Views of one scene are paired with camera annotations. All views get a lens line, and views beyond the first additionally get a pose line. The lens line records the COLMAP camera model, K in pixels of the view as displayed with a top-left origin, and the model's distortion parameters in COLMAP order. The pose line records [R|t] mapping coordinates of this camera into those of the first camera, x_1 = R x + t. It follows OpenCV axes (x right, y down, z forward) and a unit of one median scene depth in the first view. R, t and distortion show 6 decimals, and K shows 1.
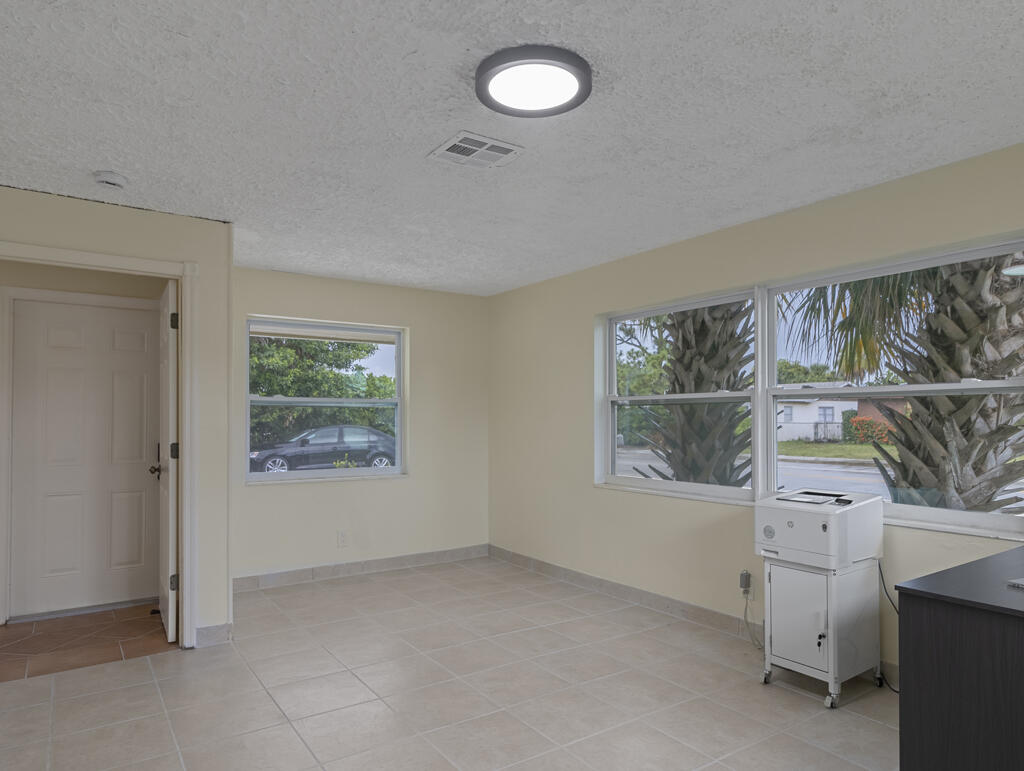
lens RADIAL K [[641.6, 0, 518.8], [0, 641.6, 411.6], [0, 0, 1]] dist [0.001368, 0.000284]
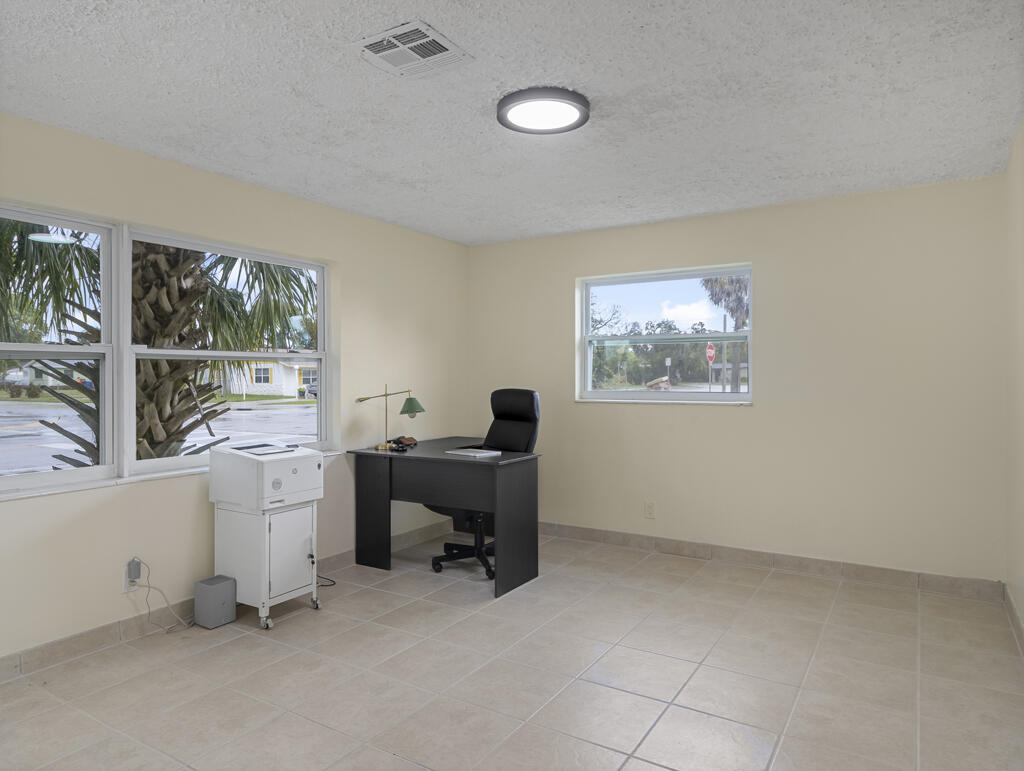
lens RADIAL K [[637.2, 0, 512.0], [0, 637.2, 385.5], [0, 0, 1]] dist [-0.000597, -0.000278]
pose [[-0.384098, -0.009727, 0.923241, -0.742202], [-0.003094, 0.999952, 0.009249, 0.010393], [-0.923287, 0.000696, -0.384110, 1.033792]]
